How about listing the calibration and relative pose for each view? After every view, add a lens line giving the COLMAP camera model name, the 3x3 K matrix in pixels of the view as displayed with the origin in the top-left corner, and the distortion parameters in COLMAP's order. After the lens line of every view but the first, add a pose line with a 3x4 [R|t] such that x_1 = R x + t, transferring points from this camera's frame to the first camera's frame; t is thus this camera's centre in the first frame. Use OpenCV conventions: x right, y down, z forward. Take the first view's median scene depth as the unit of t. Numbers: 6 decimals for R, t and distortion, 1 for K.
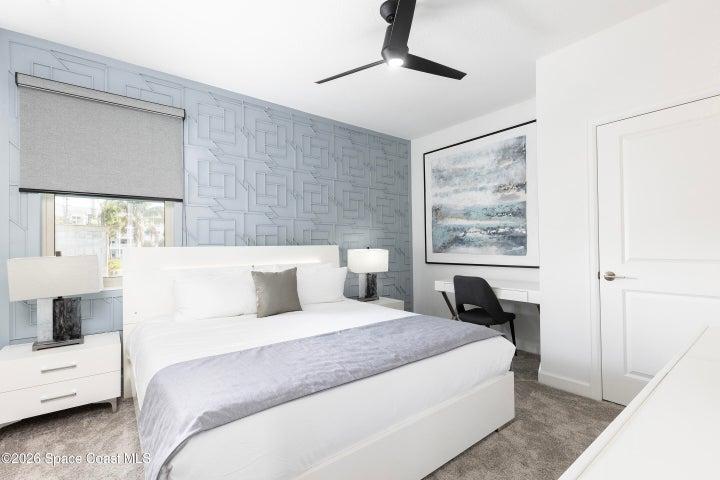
lens RADIAL K [[331.4, 0, 360.9], [0, 331.4, 243.0], [0, 0, 1]] dist [-0.000490, -0.000062]
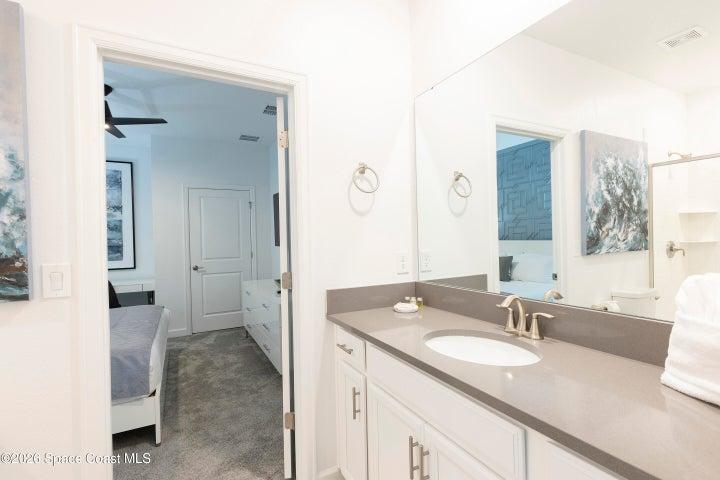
lens RADIAL K [[331.4, 0, 359.3], [0, 331.4, 241.8], [0, 0, 1]] dist [-0.000490, -0.000062]
pose [[0.170687, 0.003652, 0.985319, -0.662206], [0.009305, 0.999943, -0.005318, -0.021478], [-0.985281, 0.010076, 0.170643, -0.178565]]
